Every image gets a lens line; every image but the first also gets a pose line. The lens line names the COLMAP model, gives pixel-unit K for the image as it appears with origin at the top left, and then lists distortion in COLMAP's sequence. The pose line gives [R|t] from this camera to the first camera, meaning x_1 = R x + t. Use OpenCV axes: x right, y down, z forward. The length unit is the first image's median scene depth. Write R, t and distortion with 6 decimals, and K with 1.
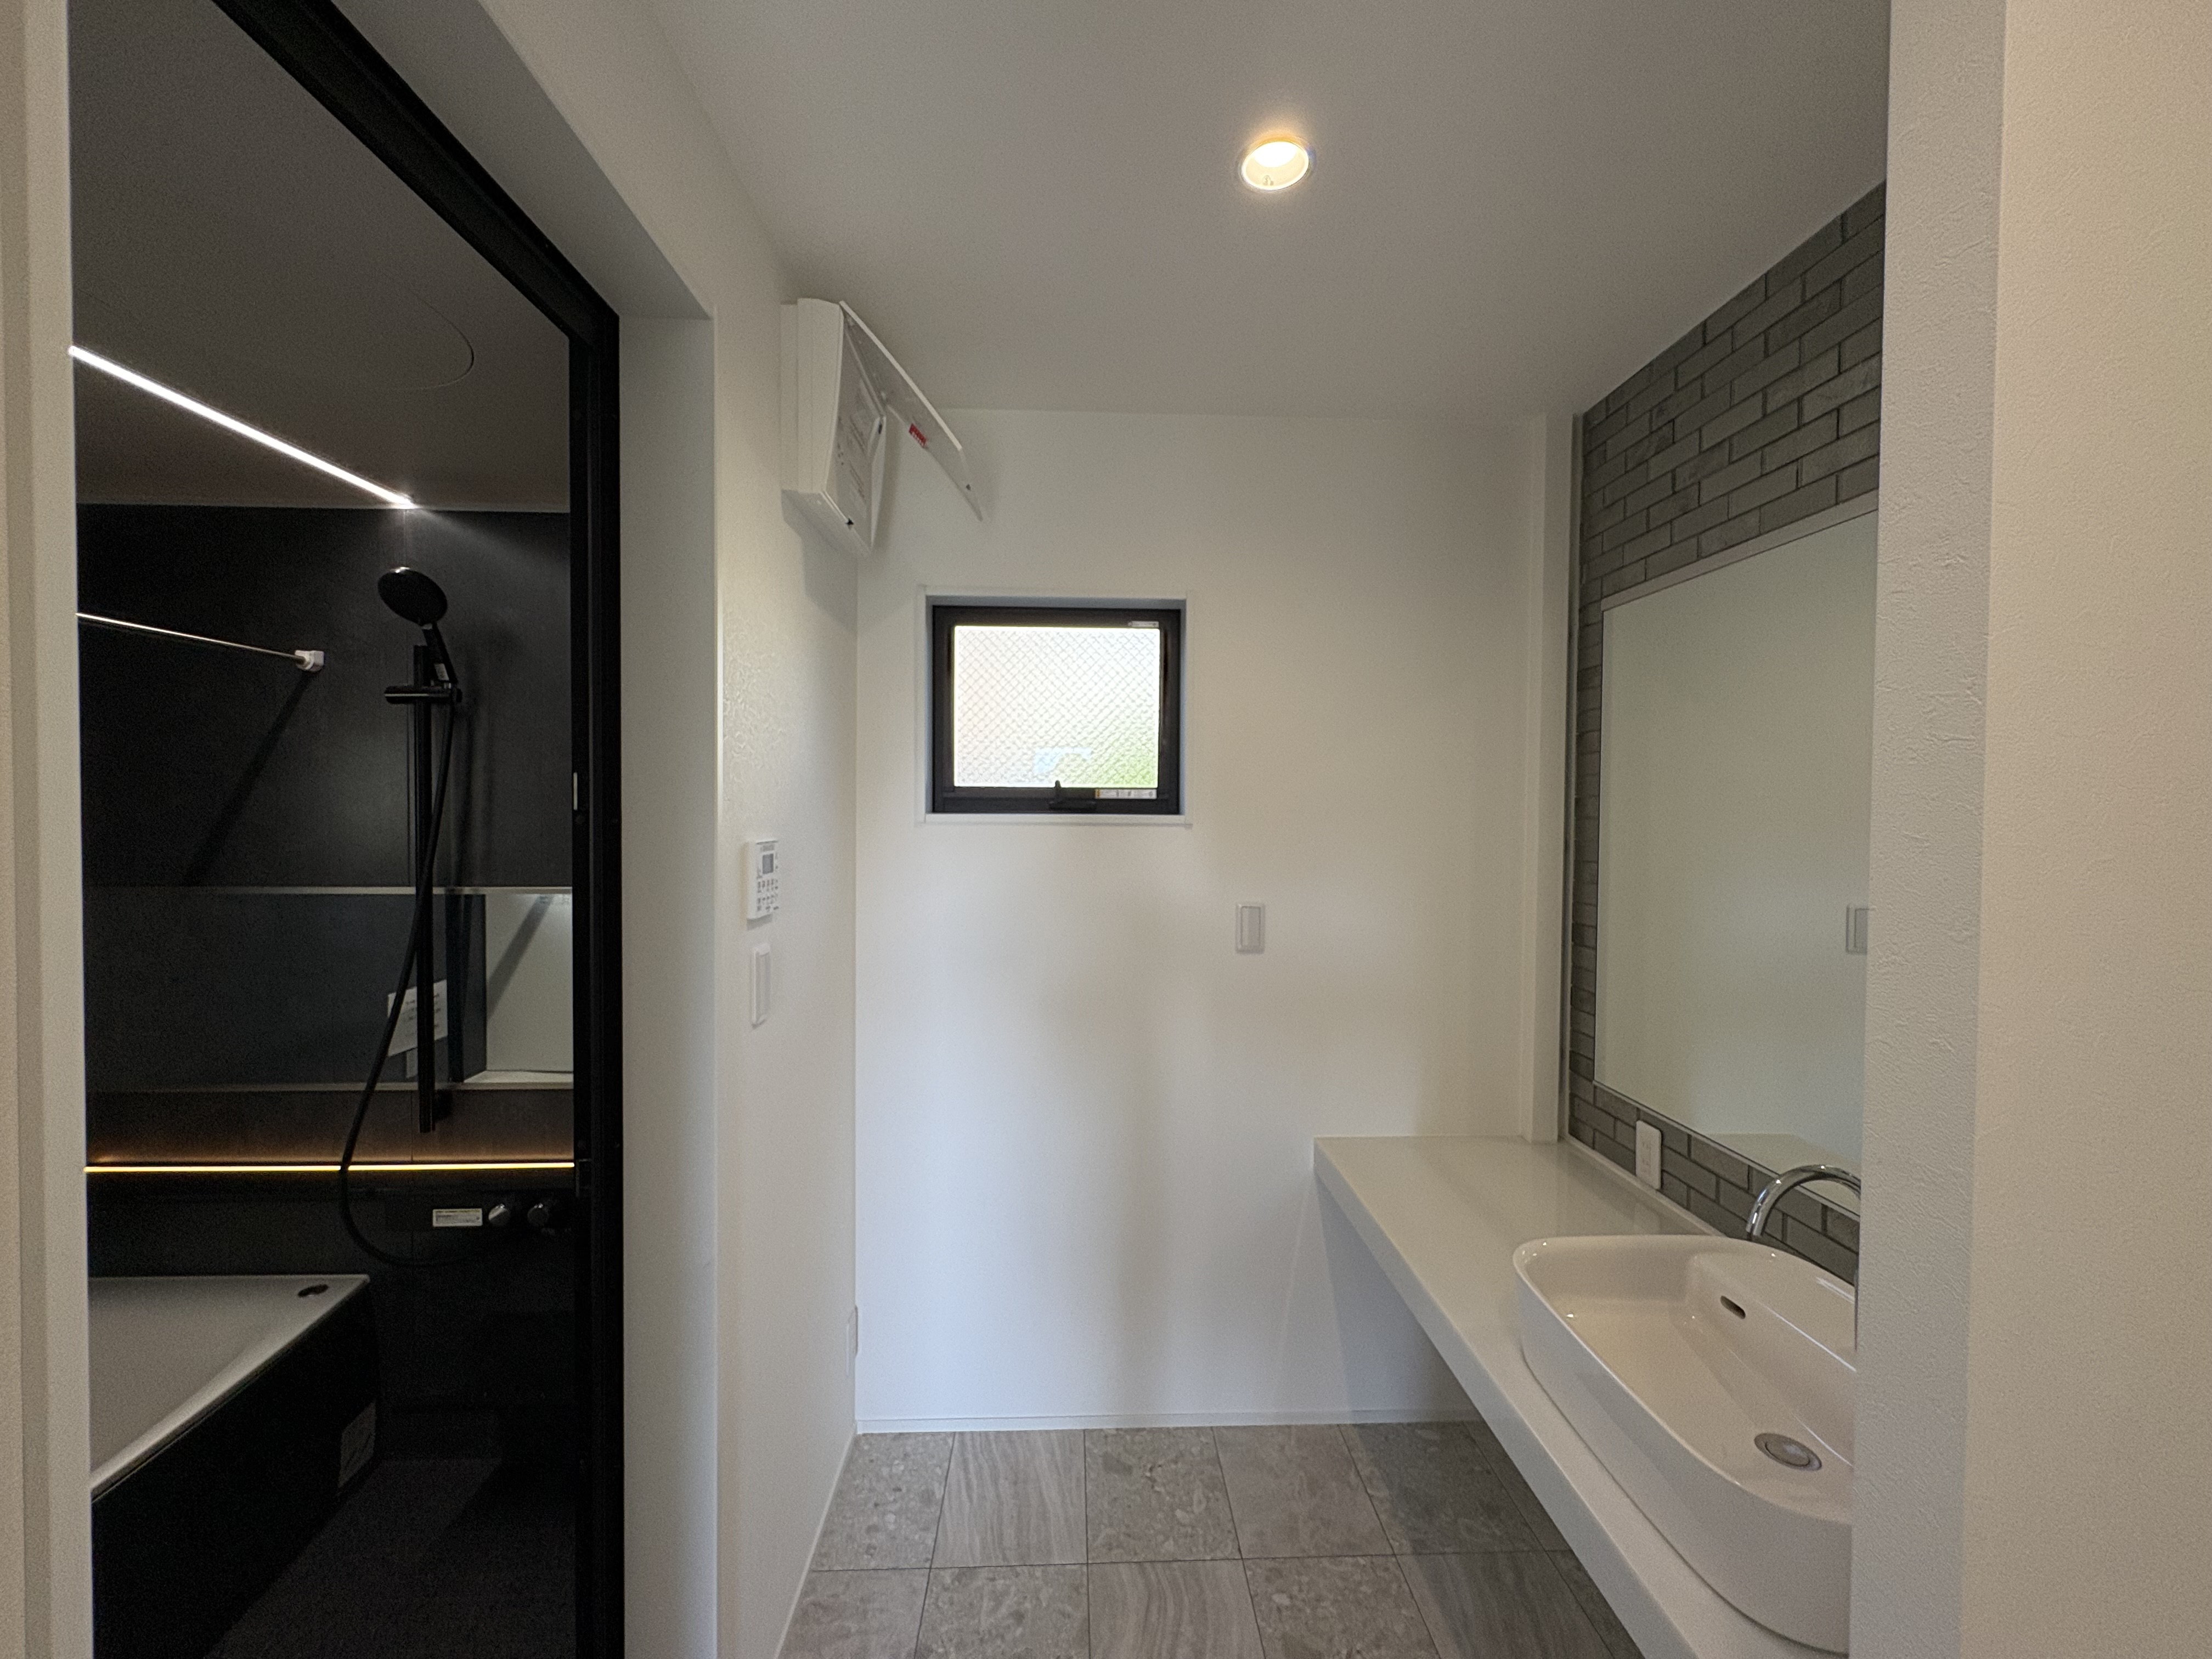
lens RADIAL K [[887.6, 0, 1109.7], [0, 887.6, 833.8], [0, 0, 1]] dist [-0.001394, 0.000372]
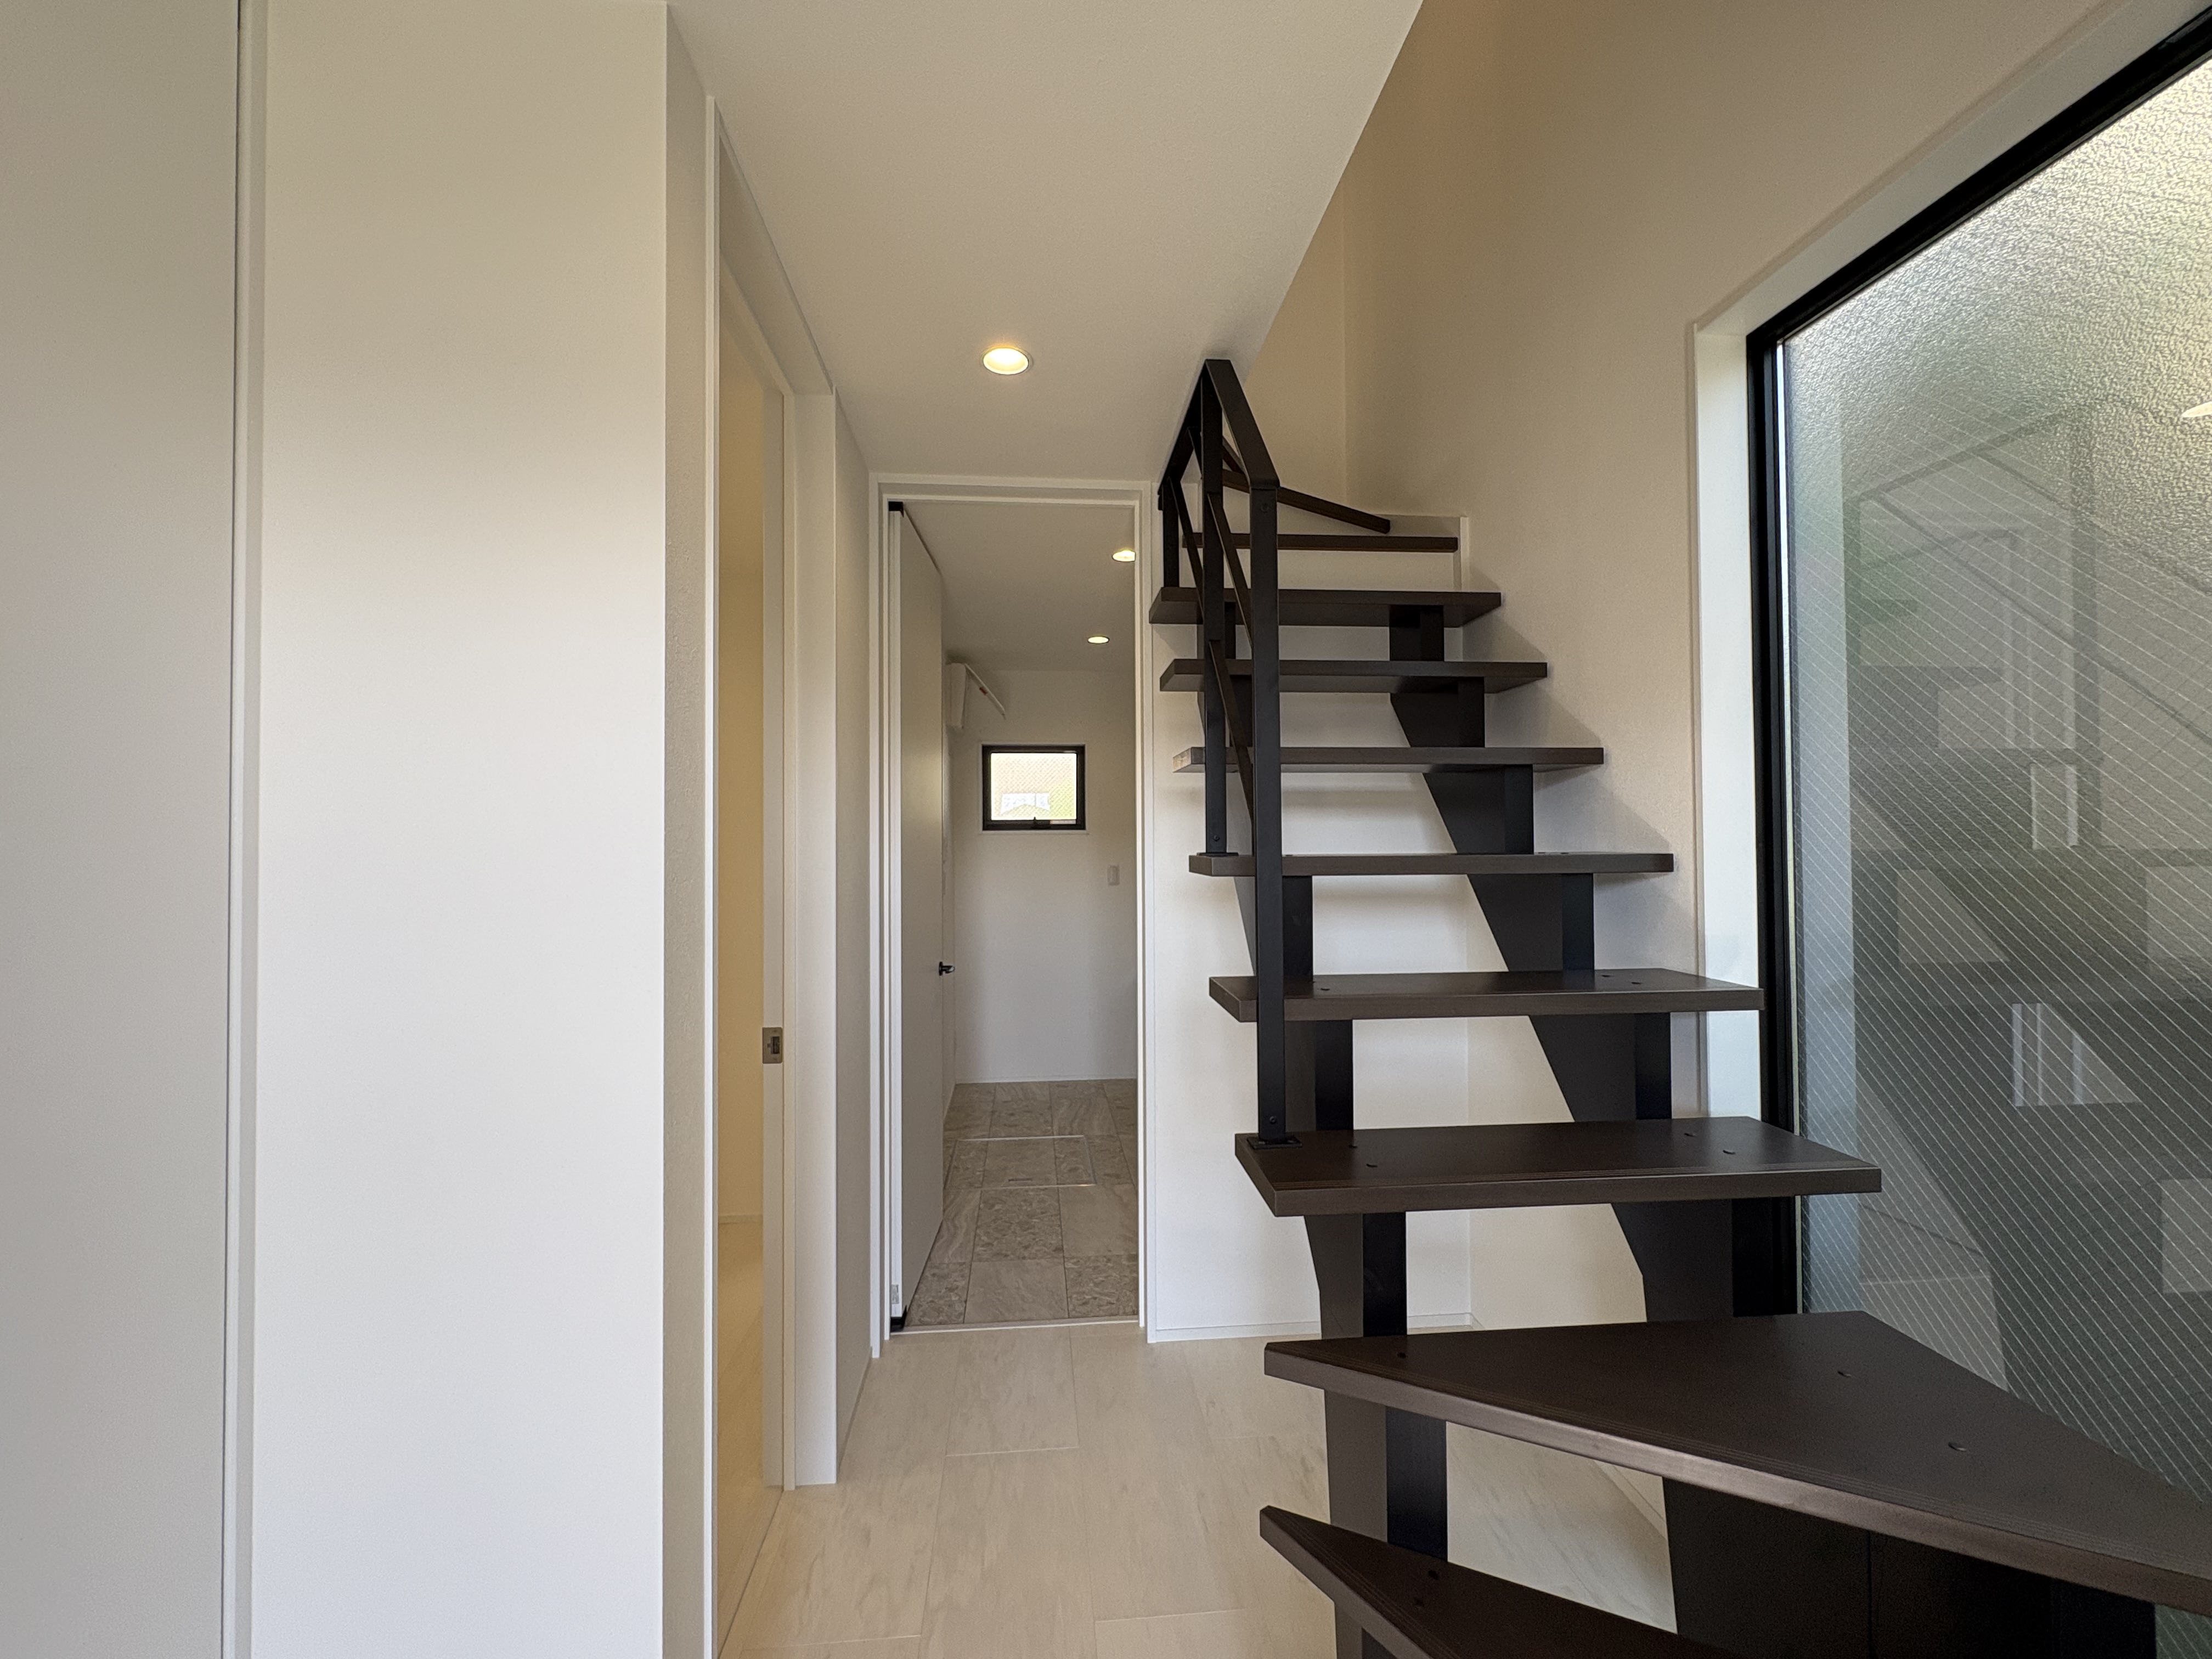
lens RADIAL K [[887.6, 0, 1104.7], [0, 887.6, 832.8], [0, 0, 1]] dist [-0.001394, 0.000372]
pose [[0.998681, -0.009638, 0.050441, 0.010749], [0.011022, 0.999568, -0.027234, 0.050755], [-0.050157, 0.027754, 0.998356, -1.429244]]
